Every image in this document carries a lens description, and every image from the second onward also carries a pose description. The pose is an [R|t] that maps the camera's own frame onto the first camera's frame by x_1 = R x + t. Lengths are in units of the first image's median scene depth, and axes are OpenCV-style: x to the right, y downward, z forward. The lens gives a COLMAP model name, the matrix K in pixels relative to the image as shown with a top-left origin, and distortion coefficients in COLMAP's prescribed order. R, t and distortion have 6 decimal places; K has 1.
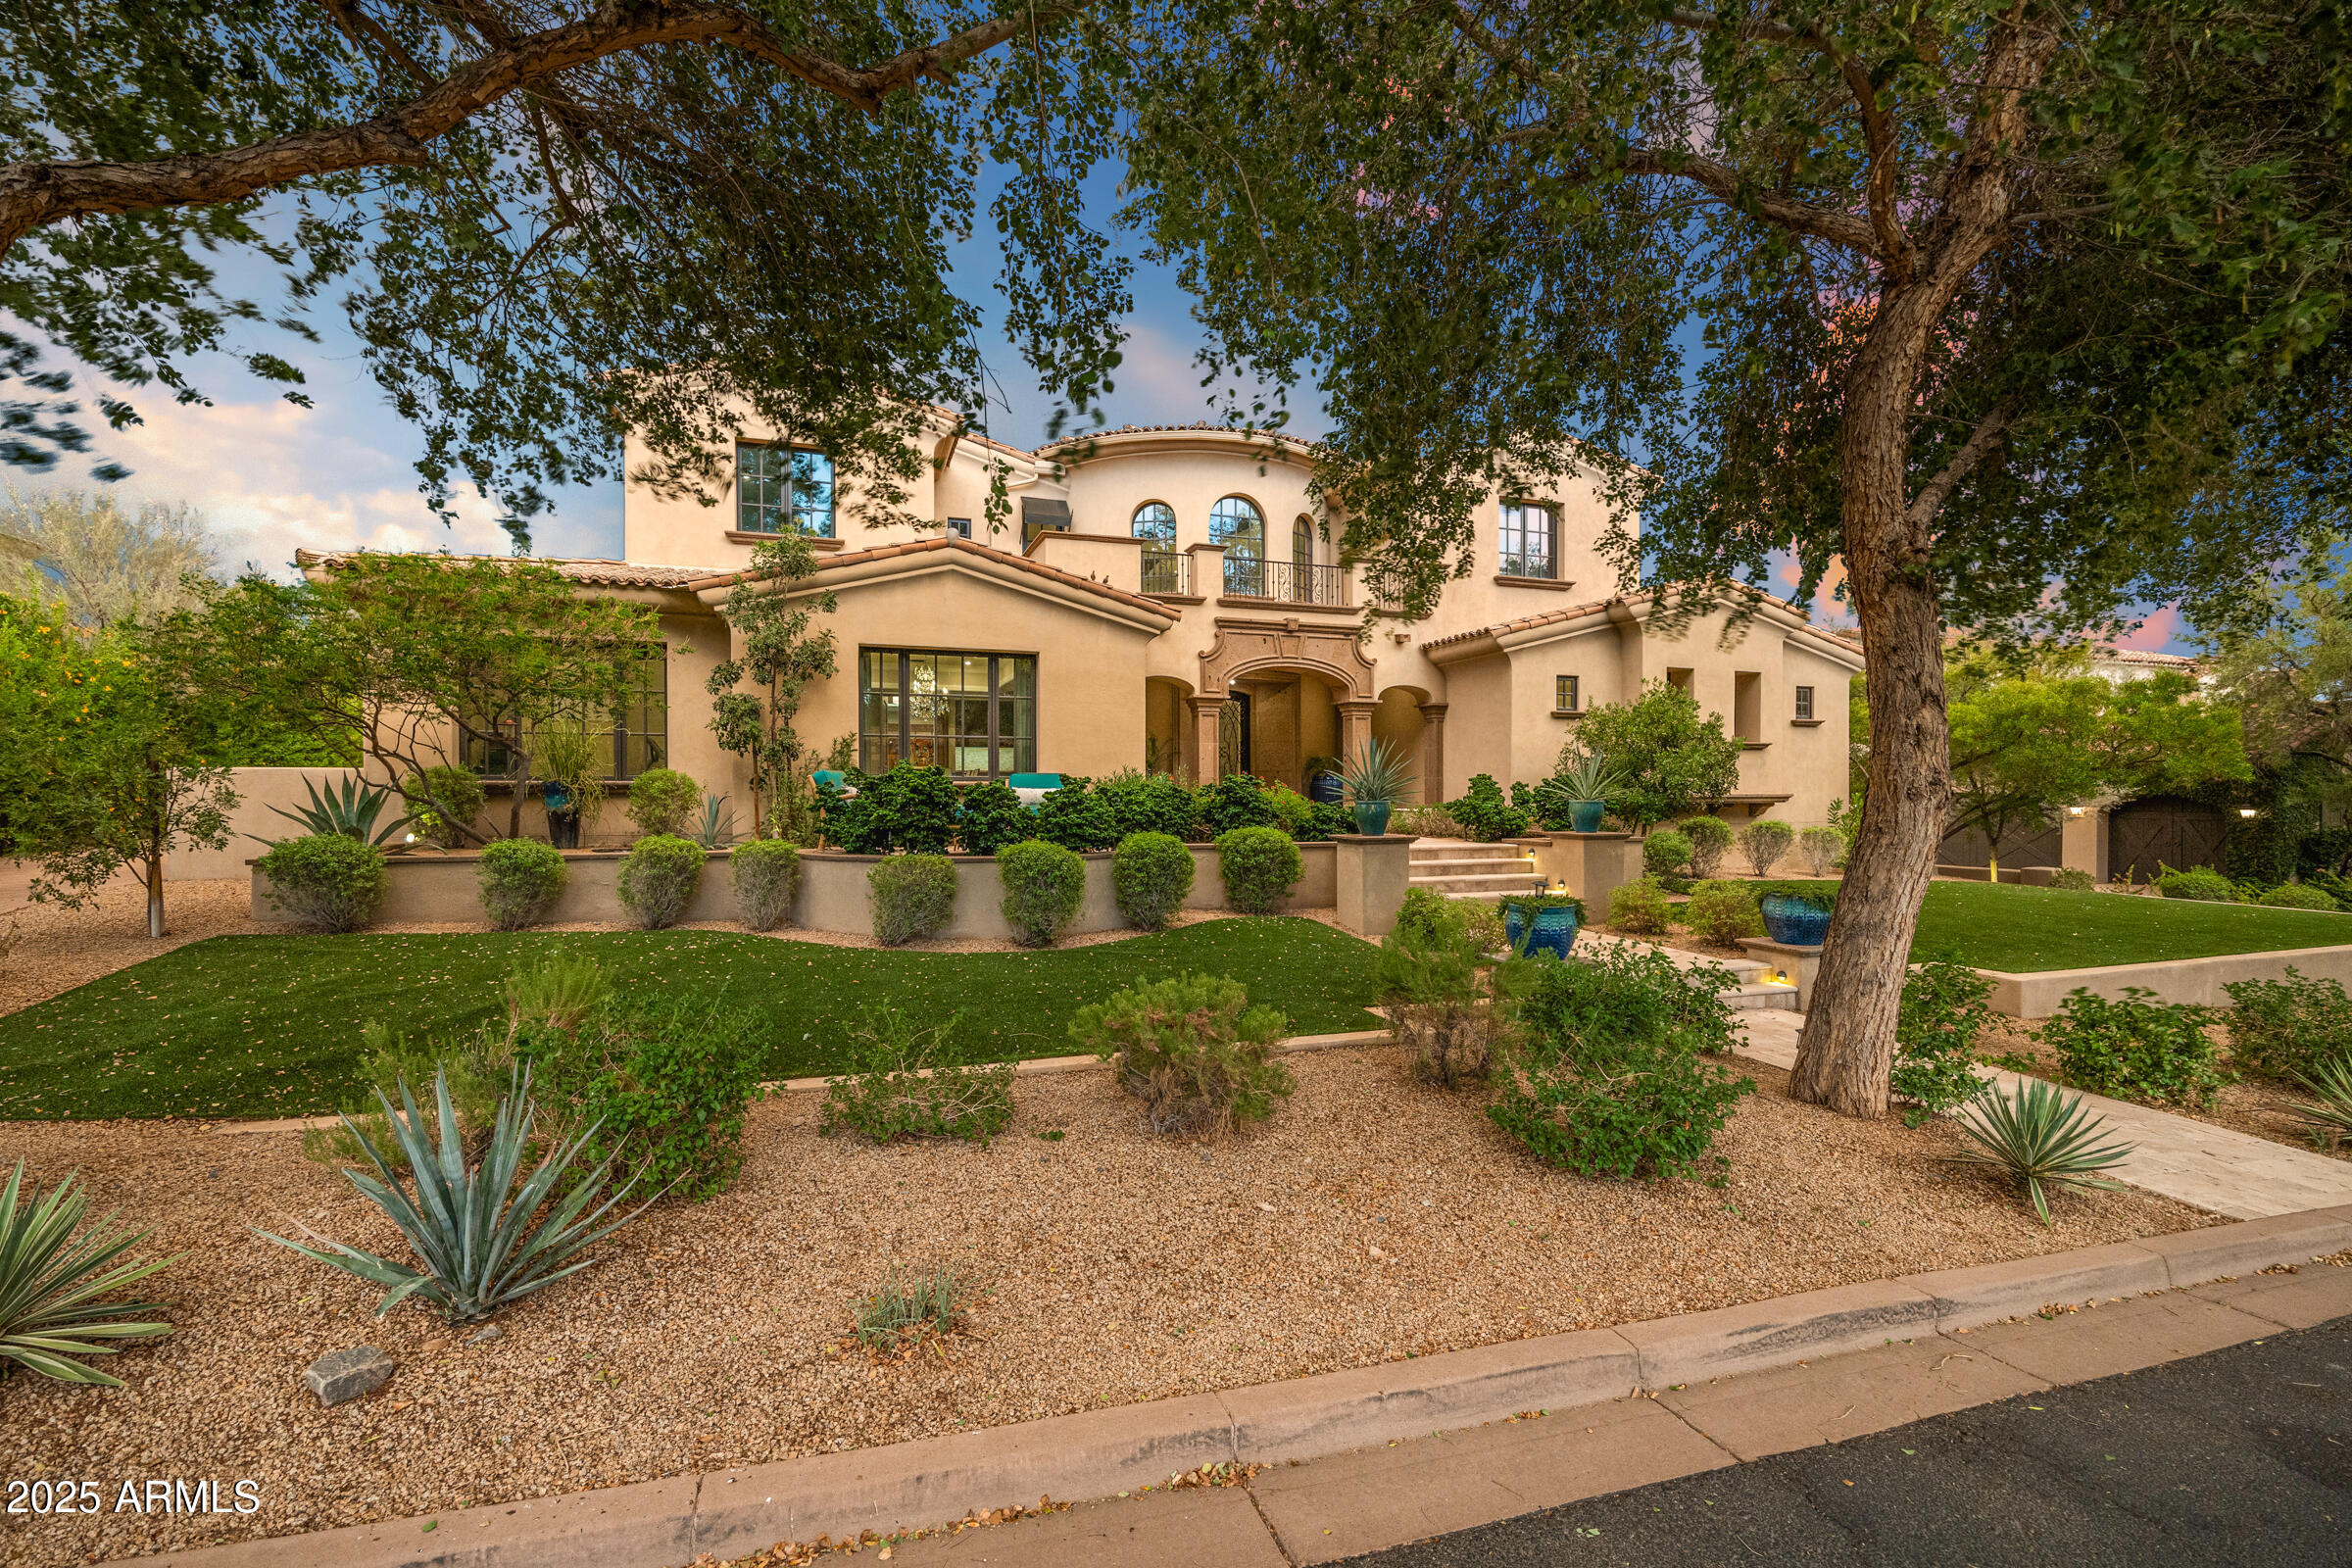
lens RADIAL K [[1027.6, 0, 1185.8], [0, 1027.6, 798.0], [0, 0, 1]] dist [-0.013451, 0.000220]
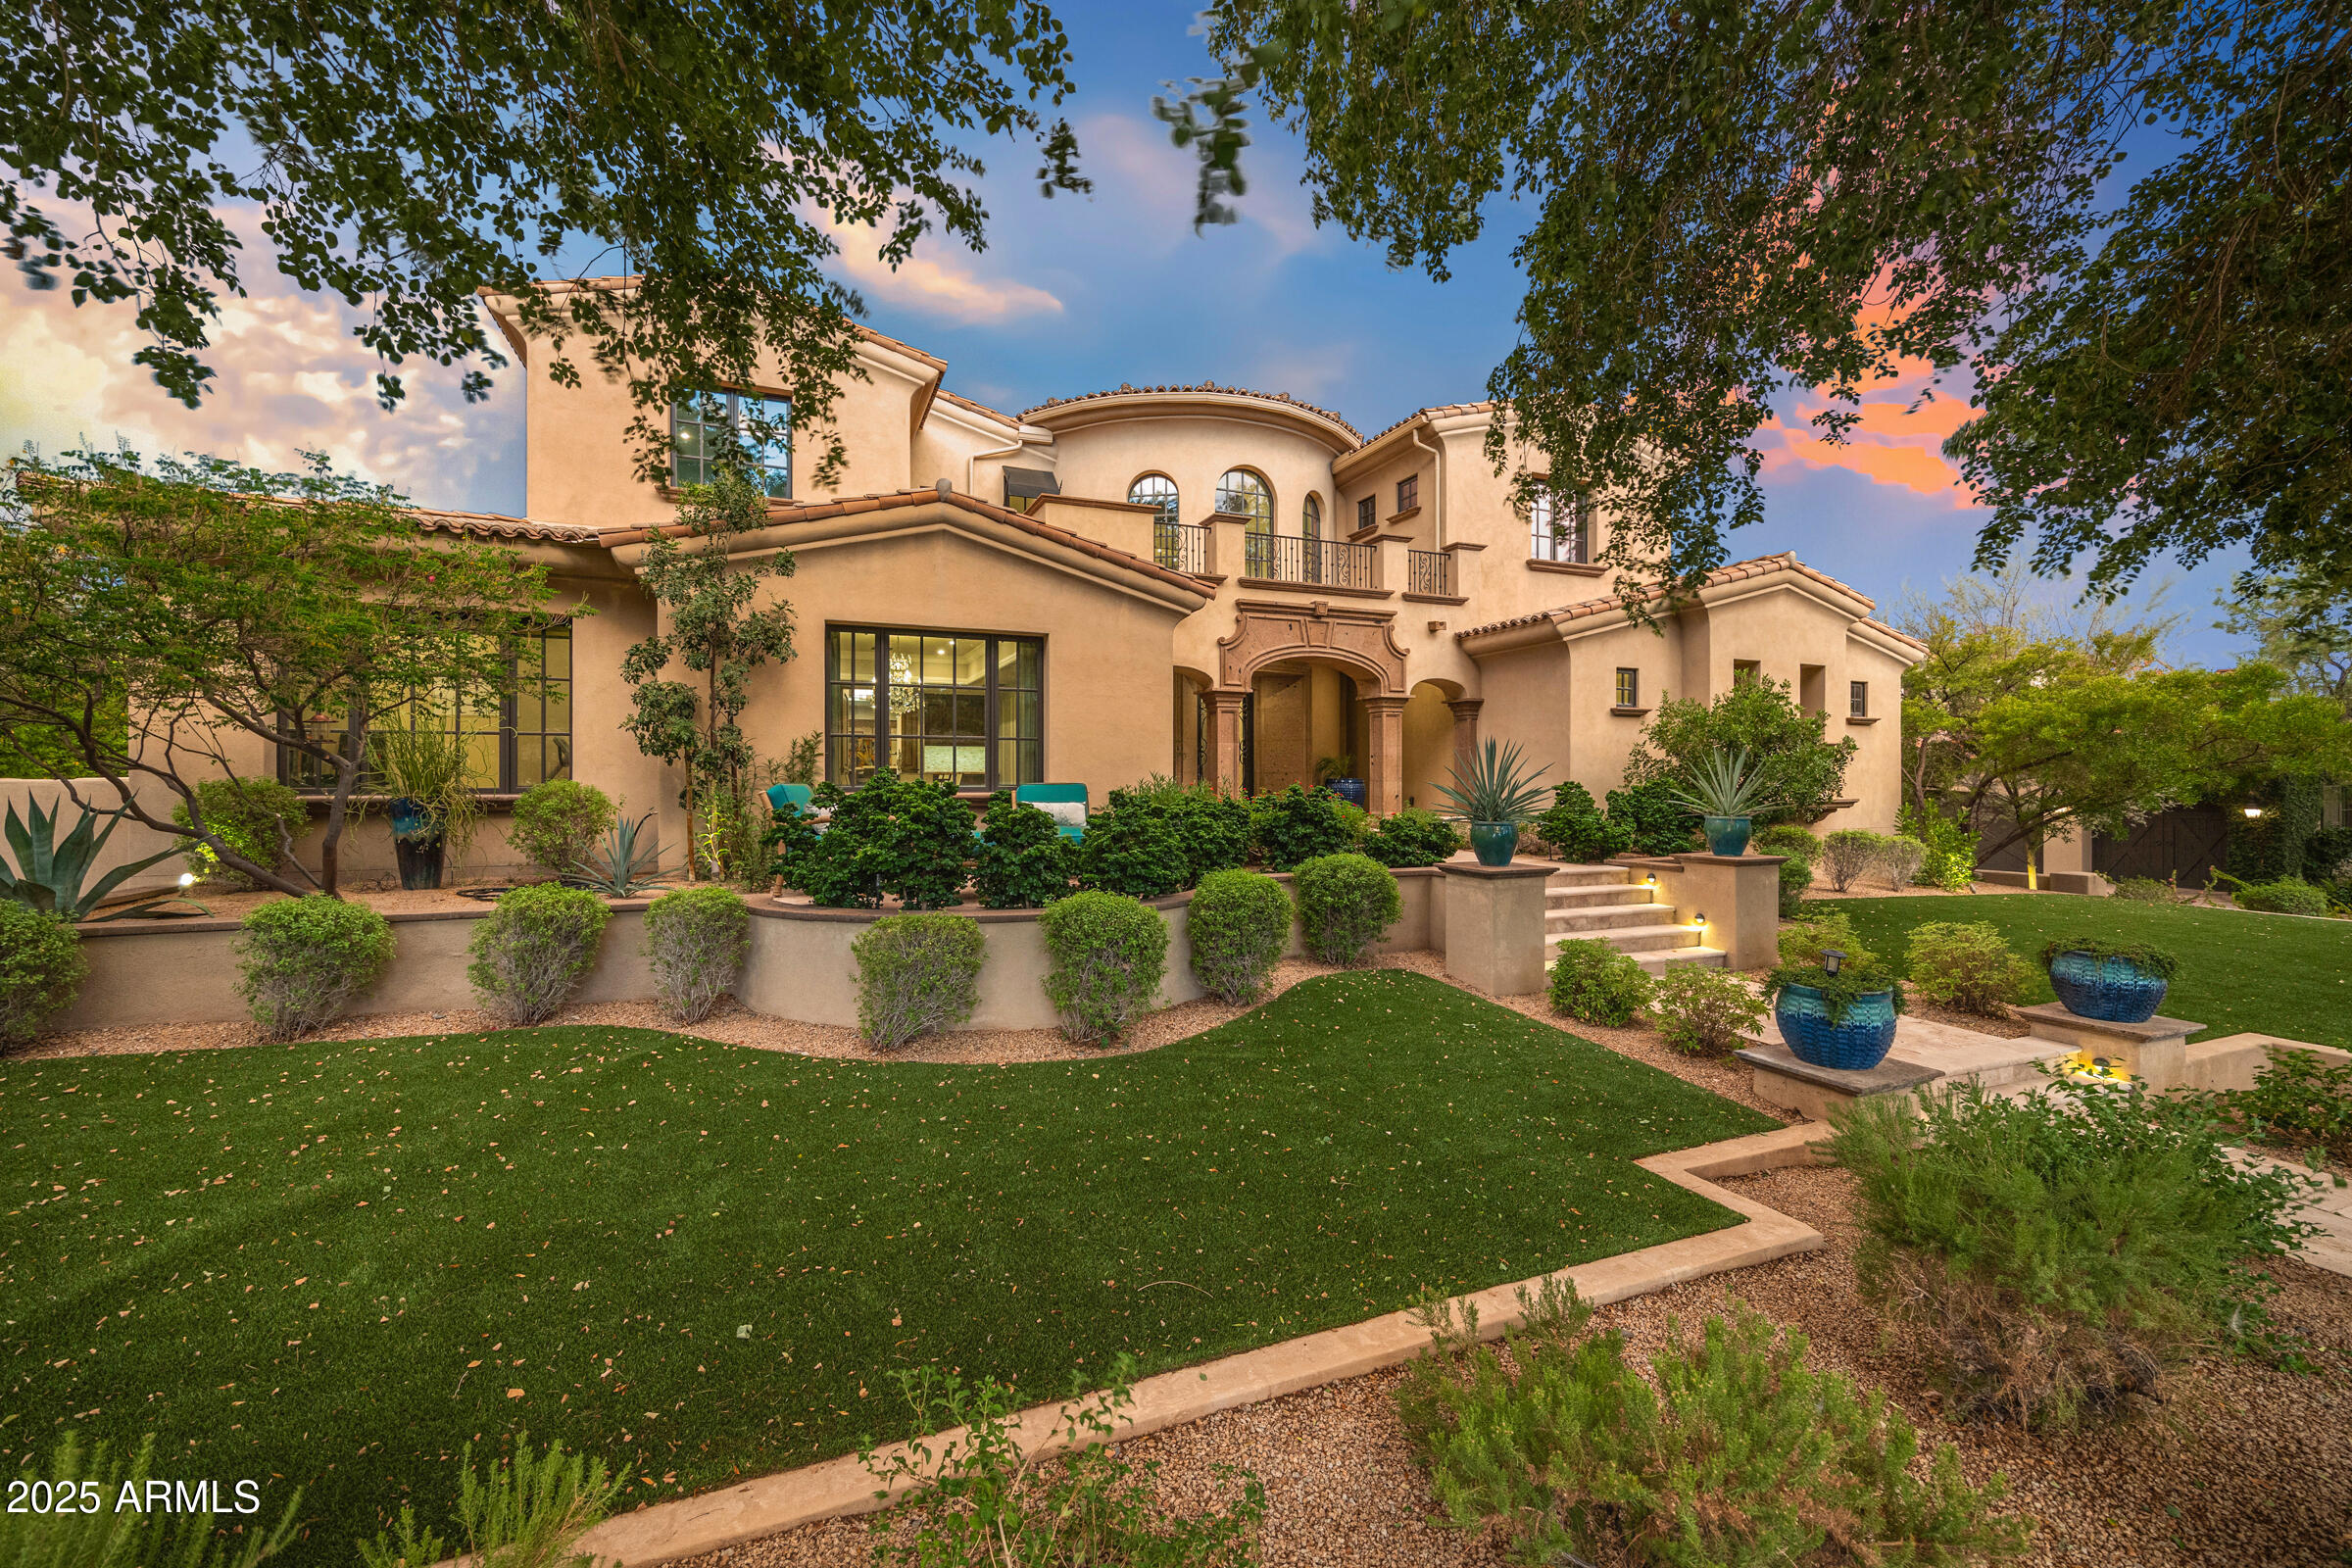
lens RADIAL K [[954.3, 0, 1169.5], [0, 954.3, 766.8], [0, 0, 1]] dist [0.001096, -0.000017]
pose [[0.998123, -0.000553, 0.061231, -0.098397], [0.001845, 0.999777, -0.021034, -0.021183], [-0.061205, 0.021108, 0.997902, 0.251731]]
